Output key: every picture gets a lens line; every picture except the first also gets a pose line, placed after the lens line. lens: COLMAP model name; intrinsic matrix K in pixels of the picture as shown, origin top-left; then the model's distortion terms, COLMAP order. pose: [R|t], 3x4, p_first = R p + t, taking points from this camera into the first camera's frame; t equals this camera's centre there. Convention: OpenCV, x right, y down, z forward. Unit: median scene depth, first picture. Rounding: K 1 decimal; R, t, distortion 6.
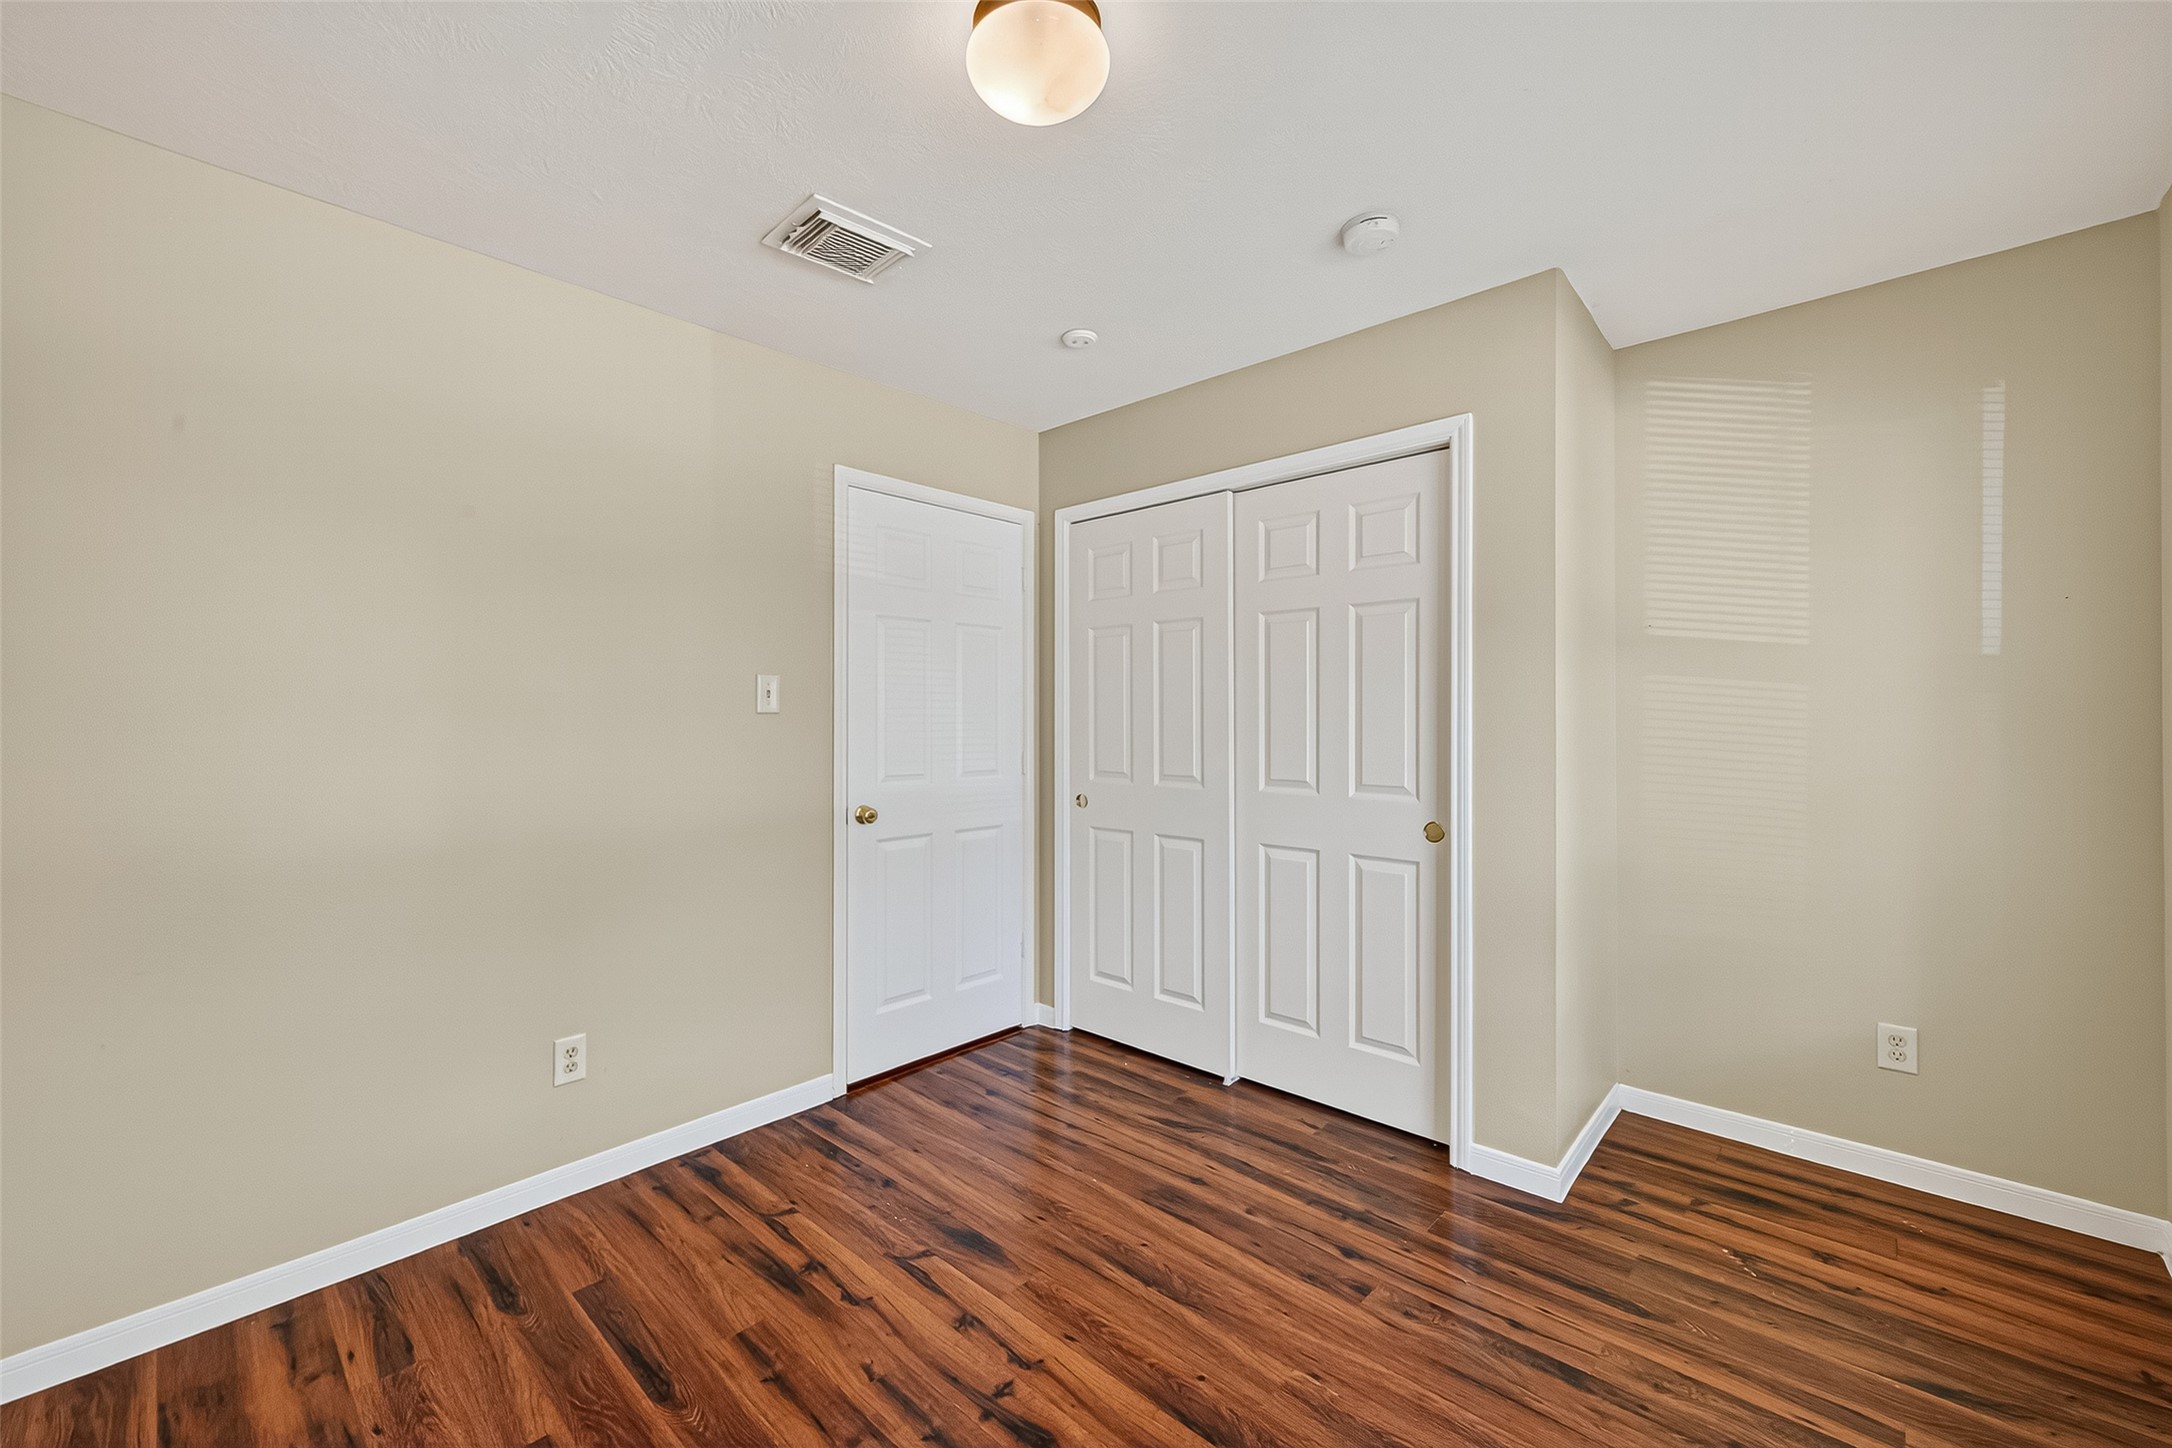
lens RADIAL K [[867.0, 0, 1077.5], [0, 867.0, 723.6], [0, 0, 1]] dist [0.007701, -0.001383]
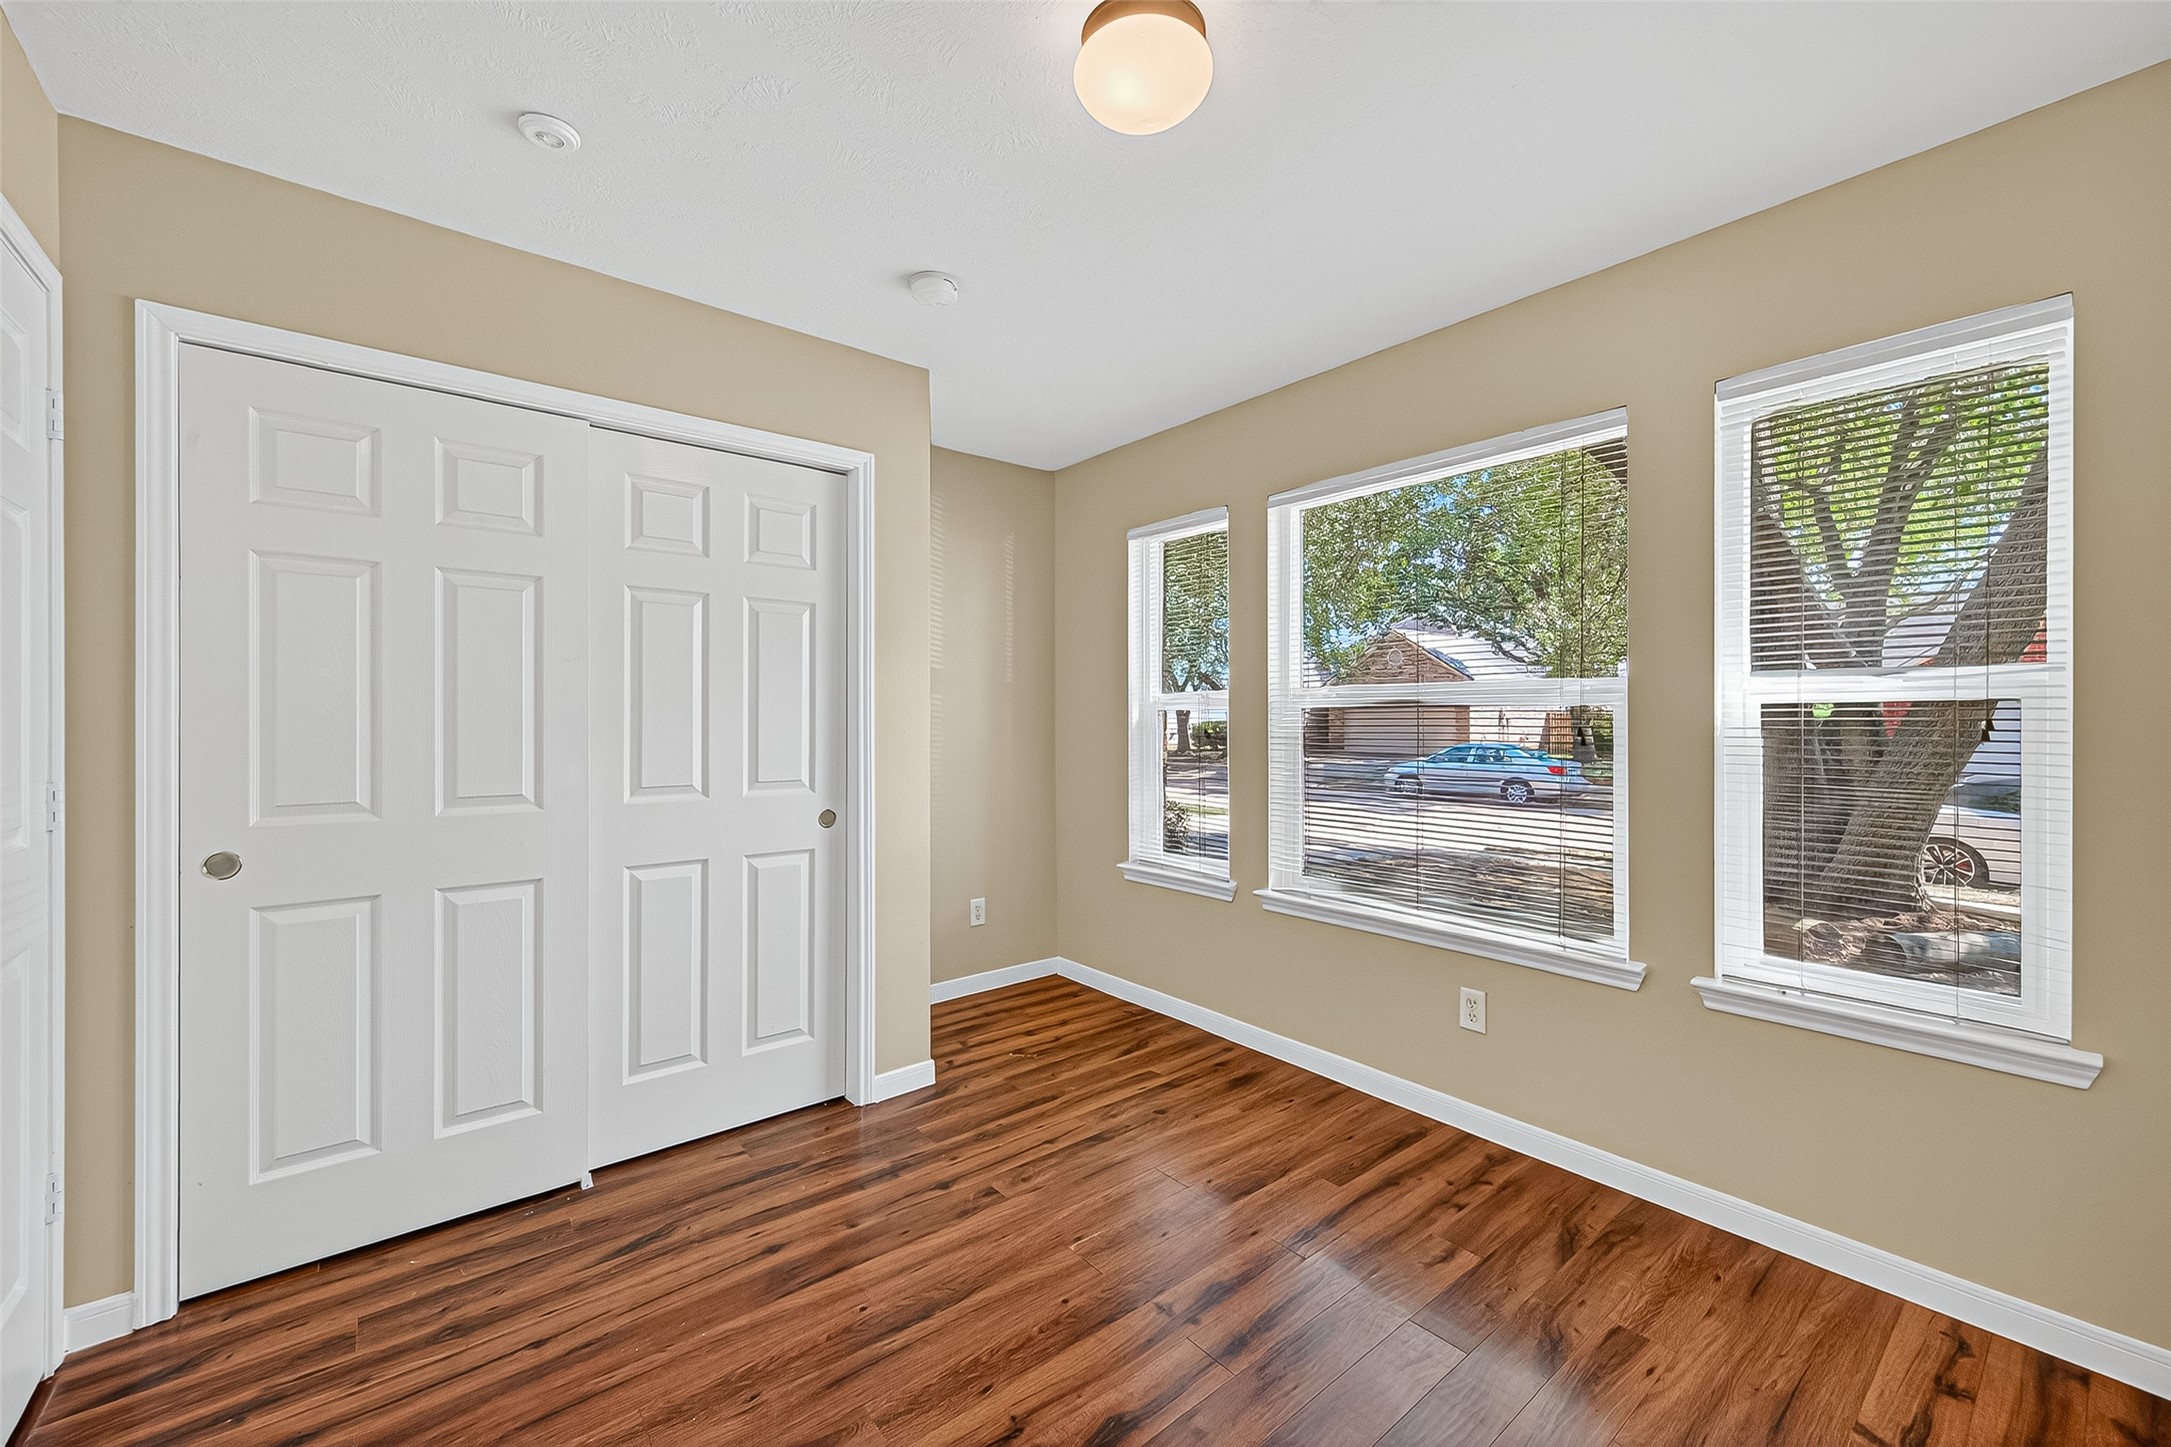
lens RADIAL K [[866.6, 0, 1064.0], [0, 866.6, 719.9], [0, 0, 1]] dist [0.007701, -0.001383]
pose [[0.132522, -0.003017, 0.991176, -0.687118], [0.003718, 0.999990, 0.002547, -0.002109], [-0.991173, 0.003348, 0.132532, 0.602115]]
